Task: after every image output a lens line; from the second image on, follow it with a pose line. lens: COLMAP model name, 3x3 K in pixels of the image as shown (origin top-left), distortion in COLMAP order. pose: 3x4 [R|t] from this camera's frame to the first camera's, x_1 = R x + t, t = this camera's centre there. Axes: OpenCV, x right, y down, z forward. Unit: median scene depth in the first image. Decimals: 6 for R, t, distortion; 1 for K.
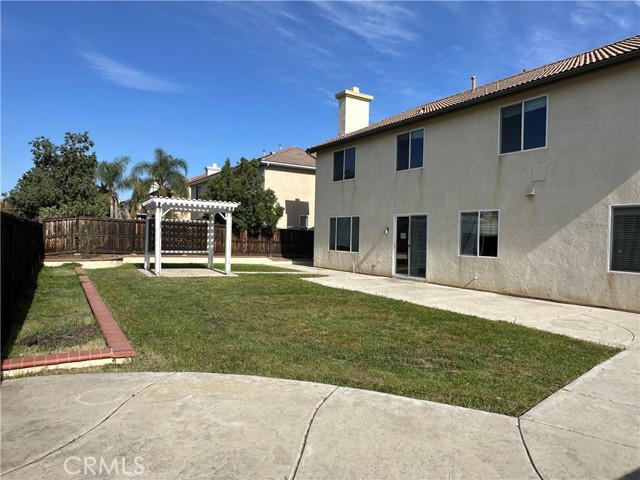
lens RADIAL K [[430.8, 0, 319.9], [0, 430.8, 238.0], [0, 0, 1]] dist [-0.000675, 0.000138]
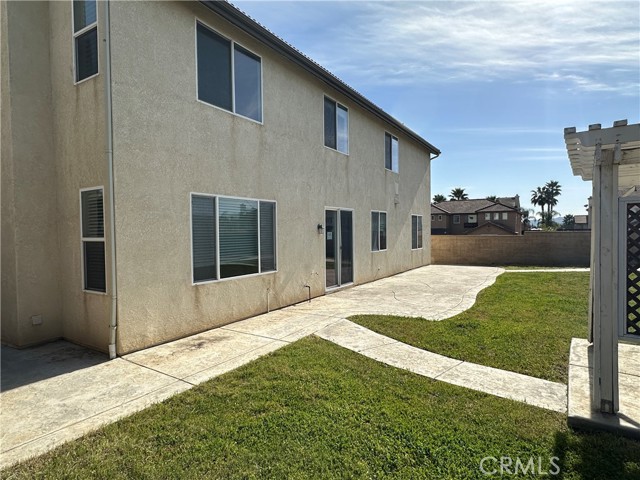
lens RADIAL K [[370.8, 0, 321.5], [0, 370.8, 240.6], [0, 0, 1]] dist [0.001212, 0.001672]
pose [[-0.435273, -0.035907, 0.899582, -0.383613], [0.012542, 0.998866, 0.045939, -0.026379], [-0.900211, 0.031278, -0.434329, 1.294612]]
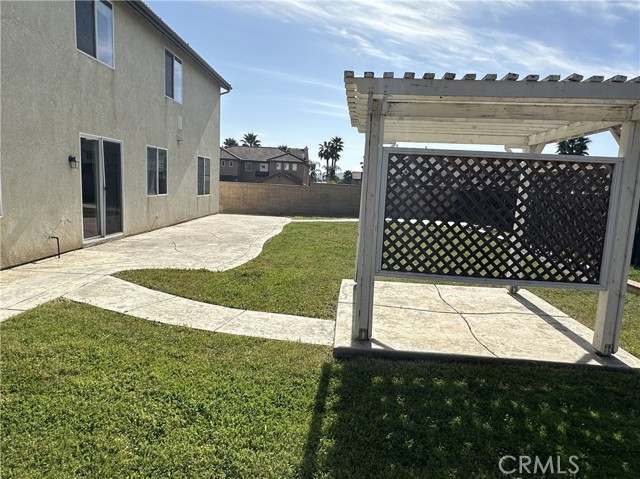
lens RADIAL K [[406.4, 0, 320.4], [0, 406.4, 240.5], [0, 0, 1]] dist [0.001146, 0.002294]
pose [[-0.823931, -0.136011, 0.550126, -0.380278], [-0.056692, 0.985684, 0.158788, -0.019349], [-0.563847, 0.099643, -0.819846, 1.282819]]
